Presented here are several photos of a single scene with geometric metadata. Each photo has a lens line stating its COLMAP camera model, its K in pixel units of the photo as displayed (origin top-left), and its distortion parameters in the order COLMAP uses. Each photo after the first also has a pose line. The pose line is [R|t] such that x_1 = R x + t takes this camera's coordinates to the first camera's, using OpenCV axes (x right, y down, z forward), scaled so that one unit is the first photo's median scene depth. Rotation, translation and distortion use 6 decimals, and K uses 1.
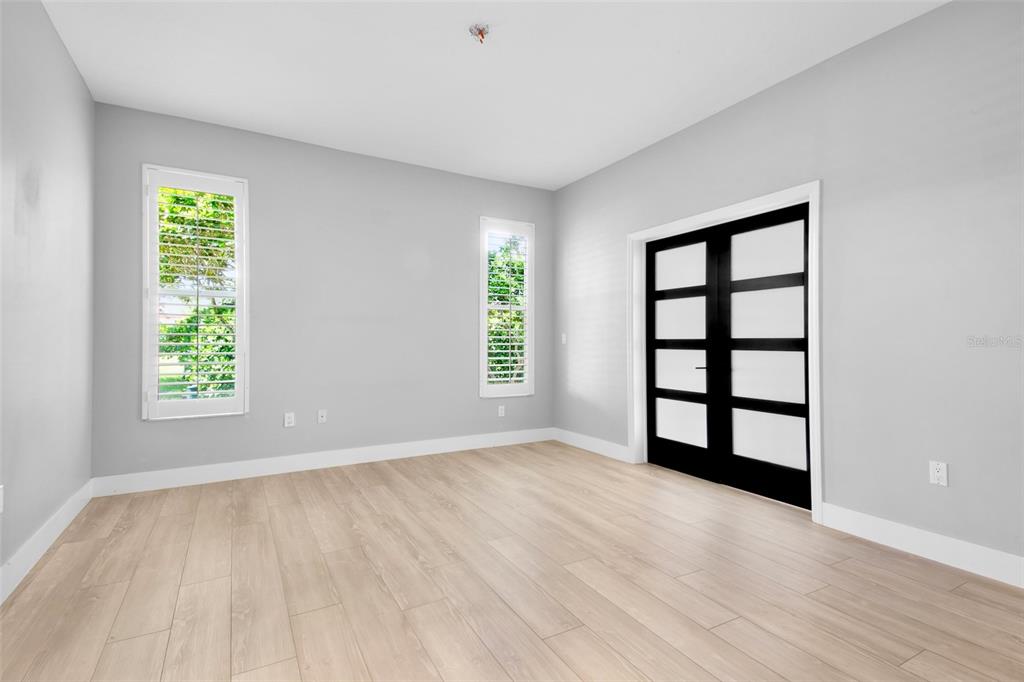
lens RADIAL K [[485.5, 0, 511.7], [0, 485.5, 330.9], [0, 0, 1]] dist [0.104820, -0.059075]
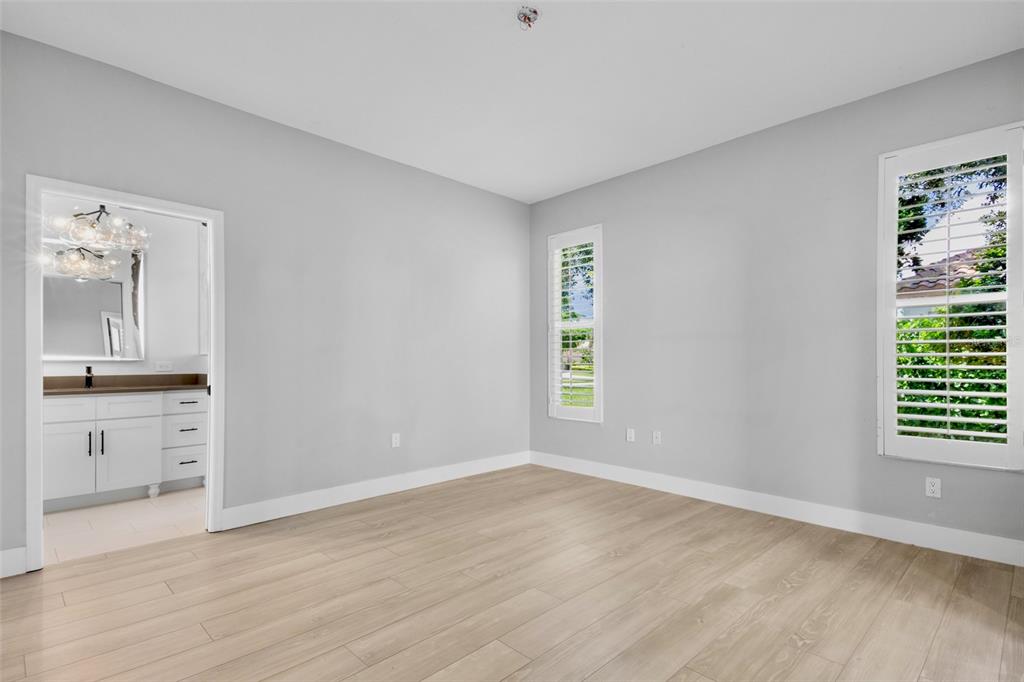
lens RADIAL K [[499.6, 0, 512.4], [0, 499.6, 357.2], [0, 0, 1]] dist [0.083634, -0.024716]
pose [[0.259245, -0.006432, -0.965790, 0.817033], [0.024228, 0.999706, -0.000154, 0.006743], [0.965508, -0.023359, 0.259325, 0.719046]]
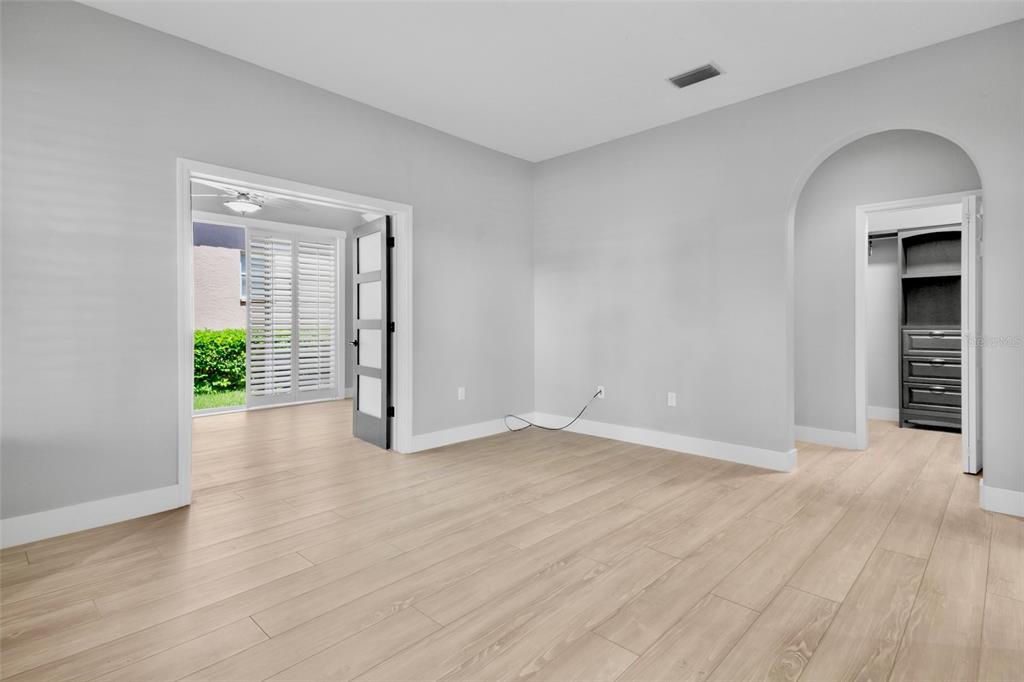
lens RADIAL K [[495.1, 0, 515.2], [0, 495.1, 325.0], [0, 0, 1]] dist [0.066262, -0.023551]
pose [[-0.289165, -0.005905, 0.957261, -0.887087], [-0.020711, 0.999785, -0.000089, 0.024265], [-0.957055, -0.019852, -0.289226, 1.256257]]
